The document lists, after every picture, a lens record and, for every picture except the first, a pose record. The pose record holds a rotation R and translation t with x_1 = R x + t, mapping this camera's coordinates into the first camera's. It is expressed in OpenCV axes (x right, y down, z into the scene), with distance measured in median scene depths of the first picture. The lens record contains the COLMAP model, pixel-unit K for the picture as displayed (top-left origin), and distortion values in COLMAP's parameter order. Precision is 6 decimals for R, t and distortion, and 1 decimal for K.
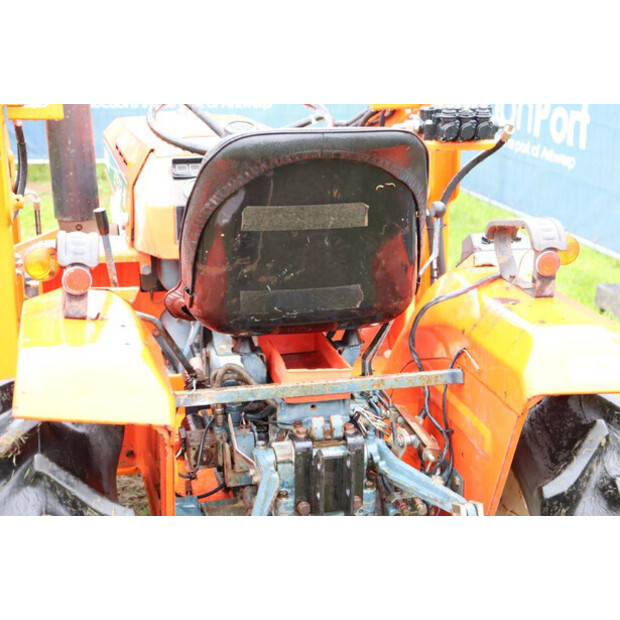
lens RADIAL K [[1127.2, 0, 310.0], [0, 1127.2, 310.0], [0, 0, 1]] dist [0.195267, 0.003954]
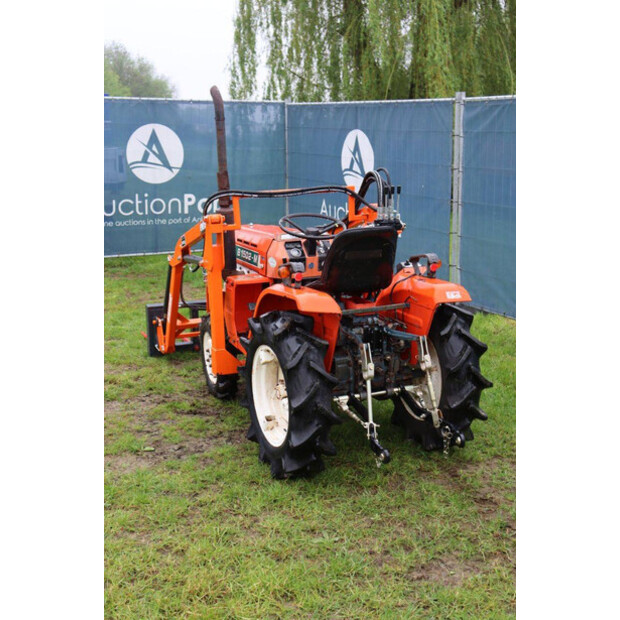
lens RADIAL K [[851.2, 0, 318.0], [0, 851.2, 318.5], [0, 0, 1]] dist [0.085536, 0.084051]
pose [[0.981310, -0.057095, 0.183770, -0.568206], [0.067627, 0.996378, -0.051560, 0.208181], [-0.180160, 0.063024, 0.981616, -1.301216]]
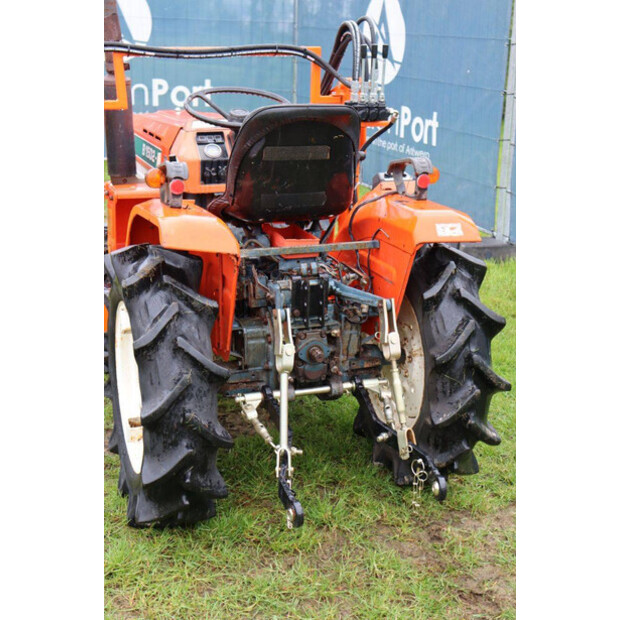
lens RADIAL K [[958.1, 0, 310.0], [0, 958.1, 310.0], [0, 0, 1]] dist [0.141258, 0.044979]
pose [[0.994016, -0.021724, 0.107051, -0.151642], [0.020940, 0.999745, 0.008445, 0.157091], [-0.107207, -0.006153, 0.994218, -0.558432]]
